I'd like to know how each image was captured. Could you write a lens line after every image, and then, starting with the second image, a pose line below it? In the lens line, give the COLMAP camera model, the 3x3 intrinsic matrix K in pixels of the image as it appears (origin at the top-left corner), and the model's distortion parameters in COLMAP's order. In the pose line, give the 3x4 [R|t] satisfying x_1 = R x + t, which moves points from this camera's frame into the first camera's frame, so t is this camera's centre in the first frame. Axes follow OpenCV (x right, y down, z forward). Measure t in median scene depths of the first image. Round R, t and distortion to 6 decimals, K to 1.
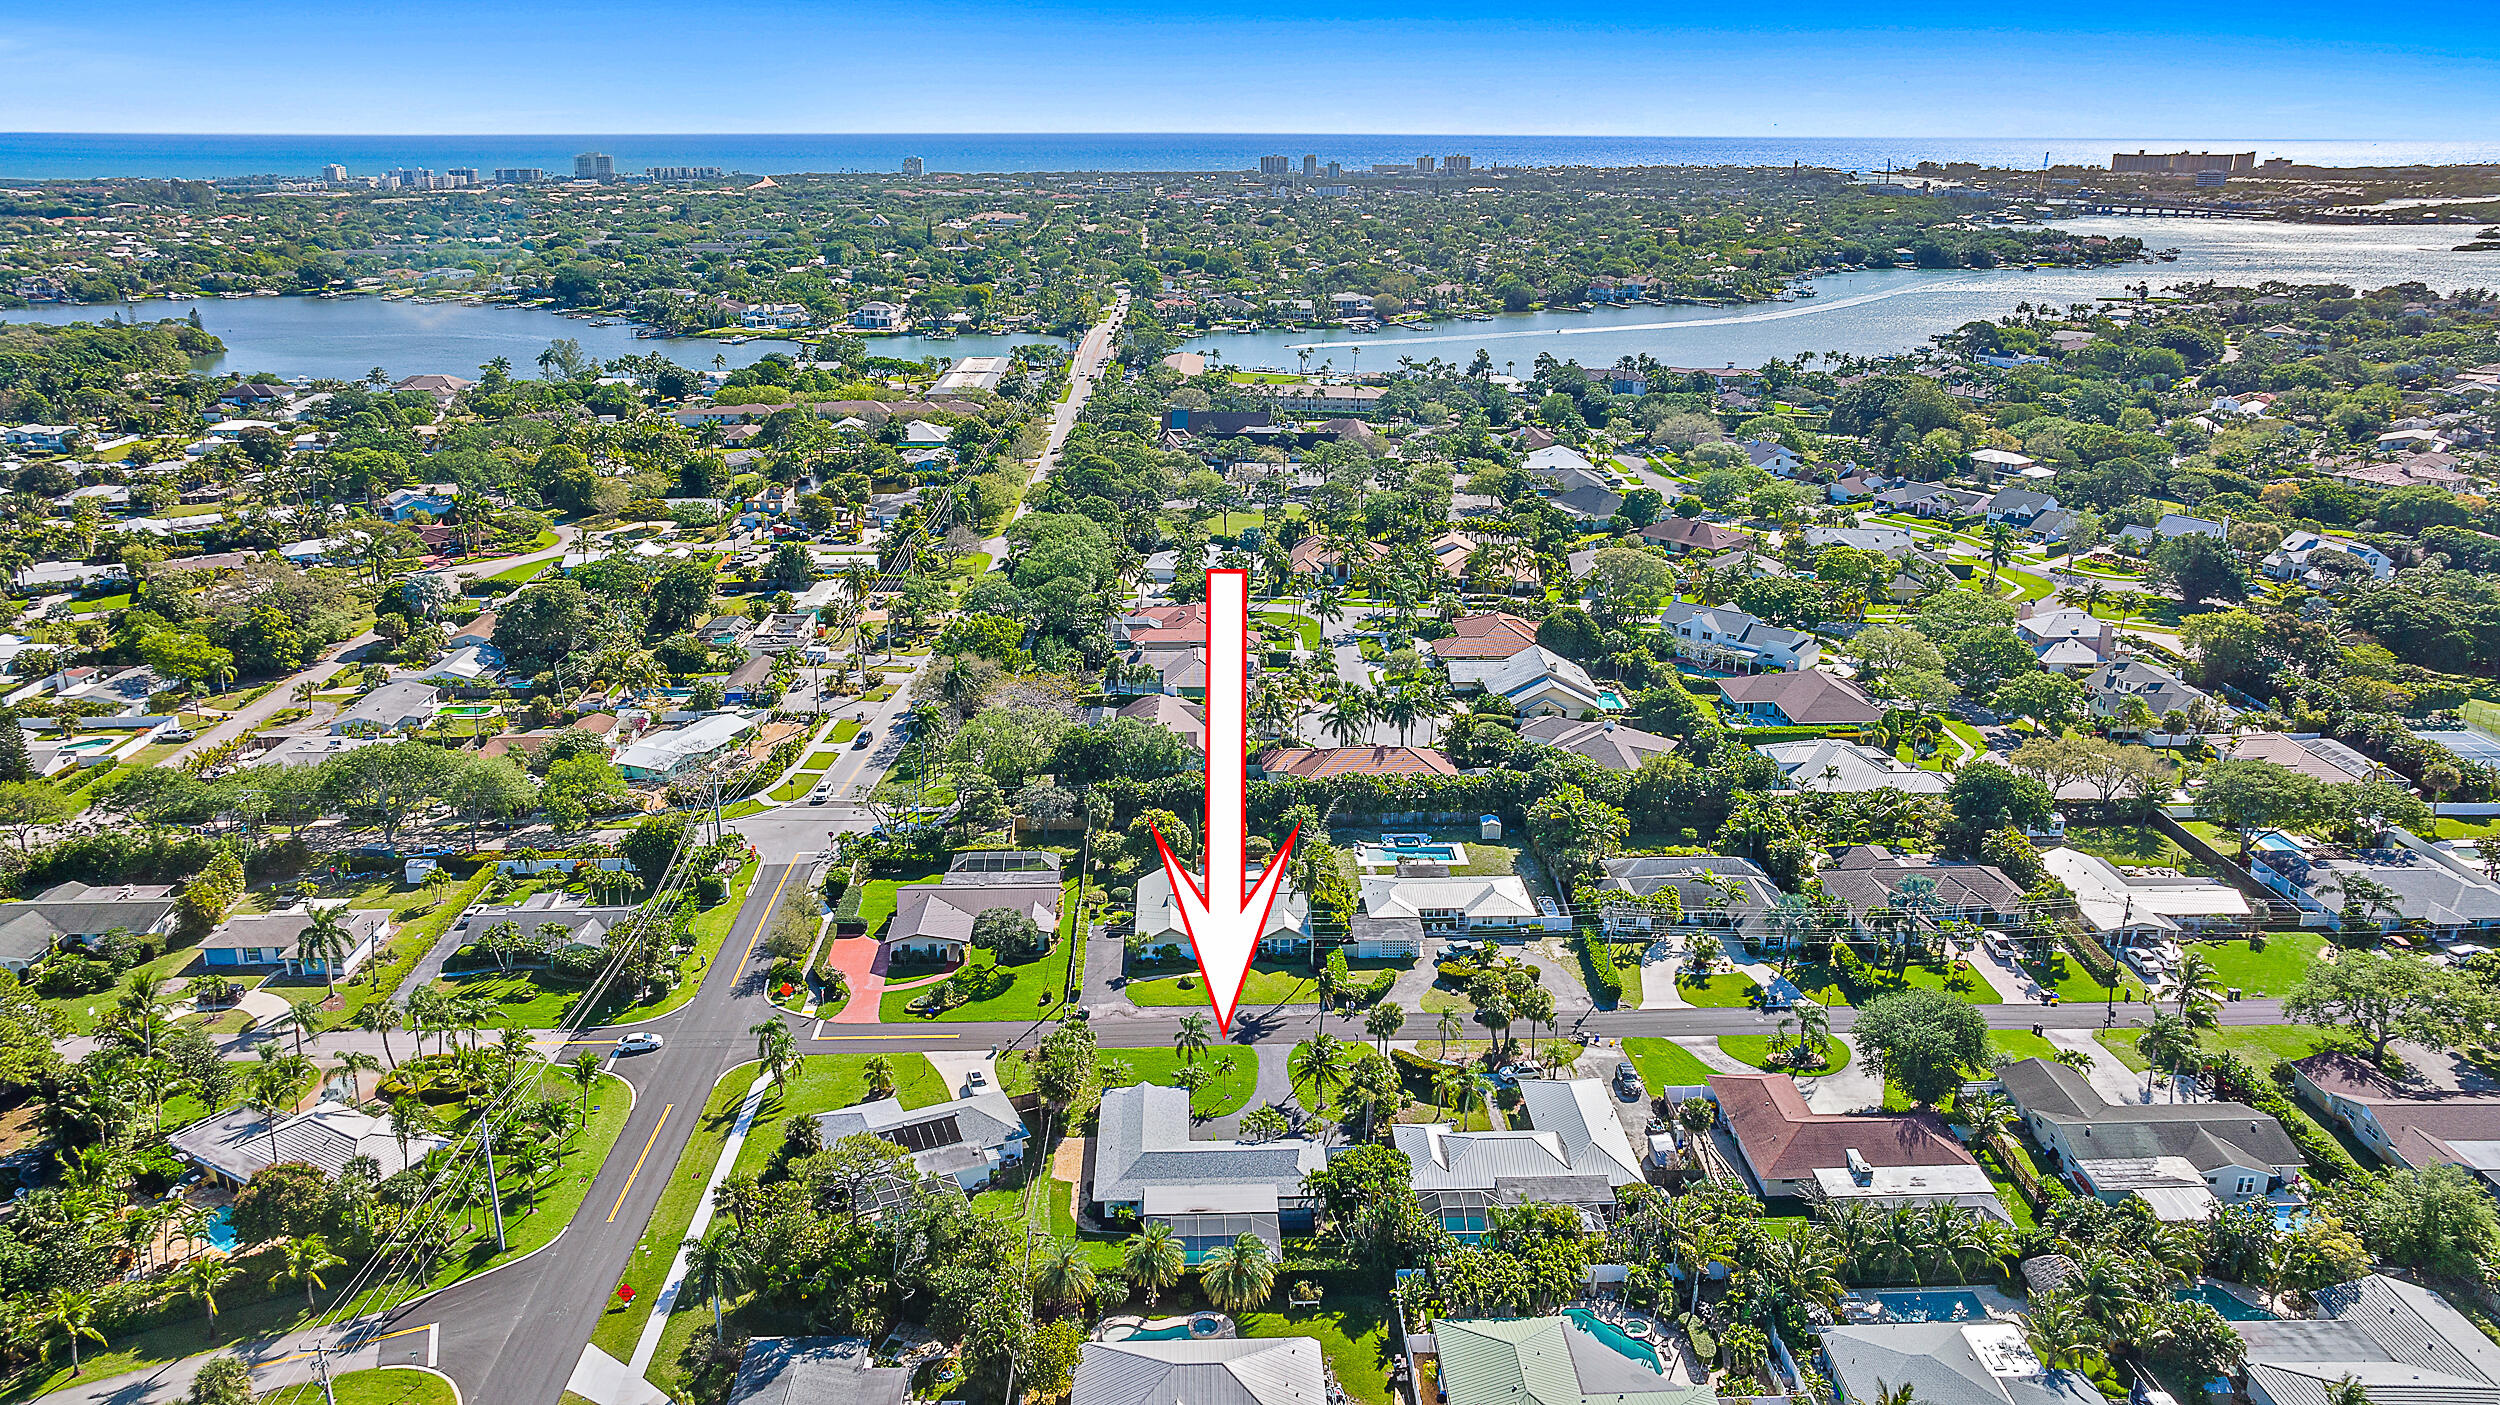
lens RADIAL K [[1690.0, 0, 1250.0], [0, 1690.0, 702.5], [0, 0, 1]] dist [-0.019021, 0.001339]
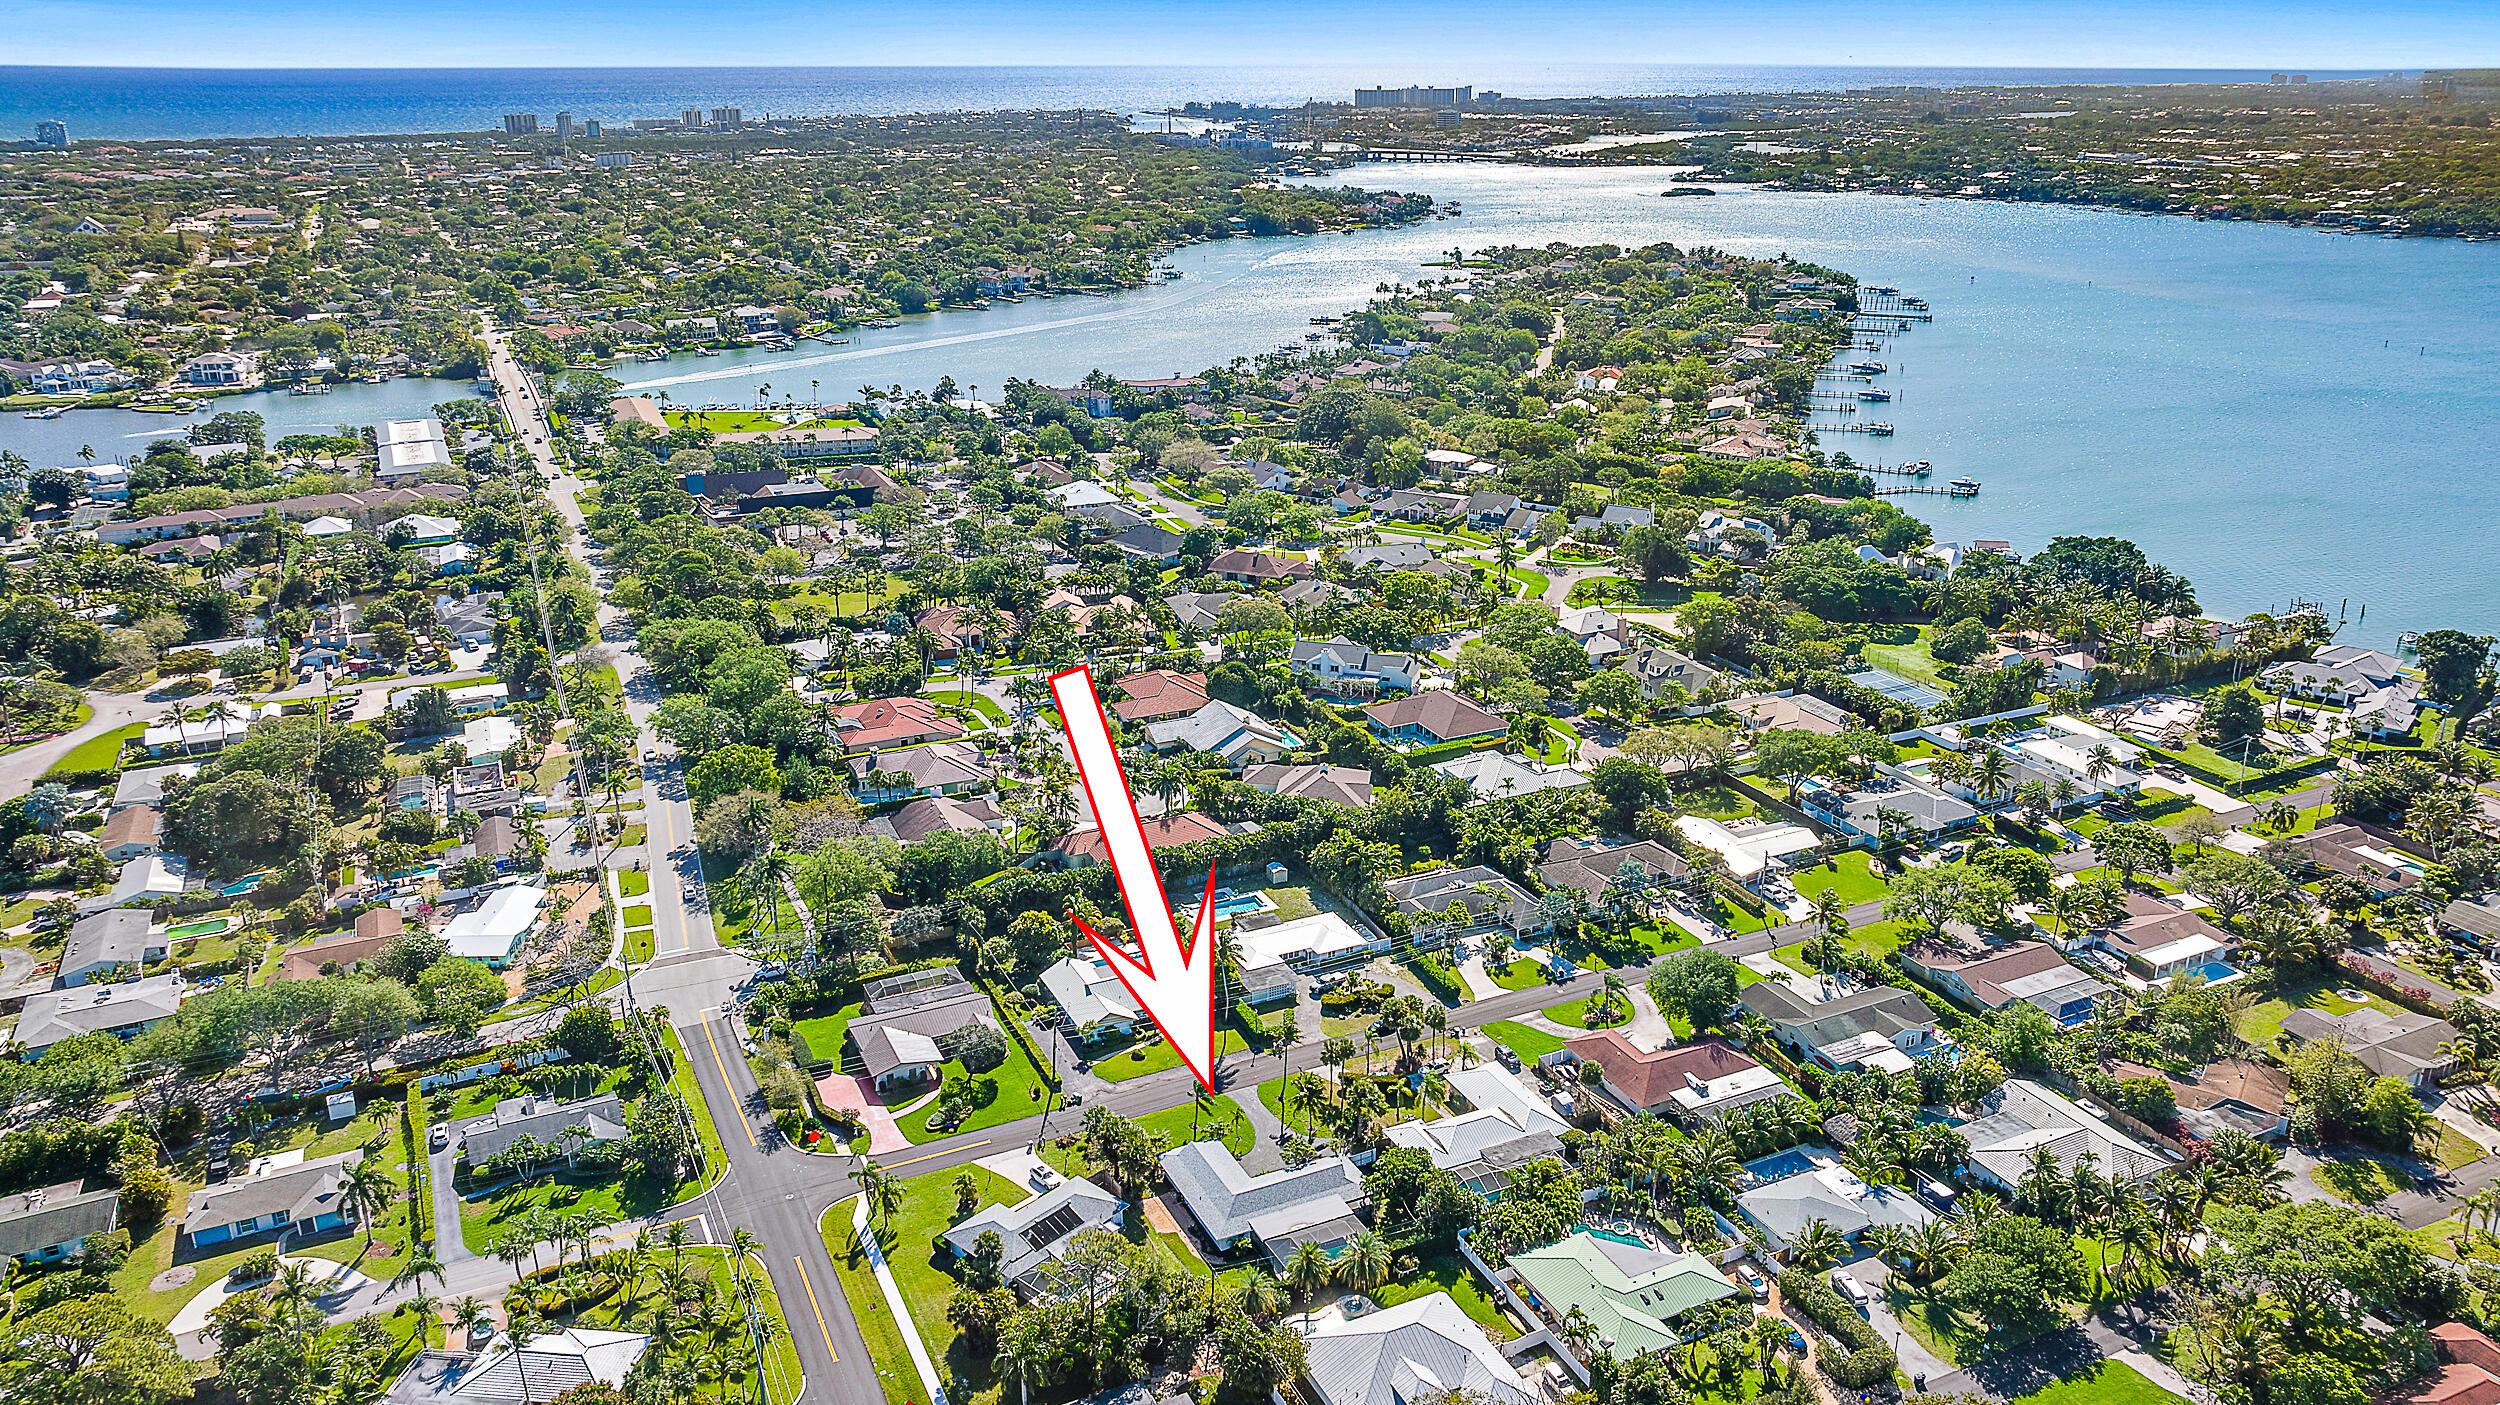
lens RADIAL K [[1740.3, 0, 1250.0], [0, 1740.3, 702.5], [0, 0, 1]] dist [-0.009730, -0.001916]
pose [[0.921161, -0.139982, 0.363136, -0.317481], [0.132660, 0.990132, 0.045161, -0.108166], [-0.365875, 0.006573, 0.930641, -0.160131]]
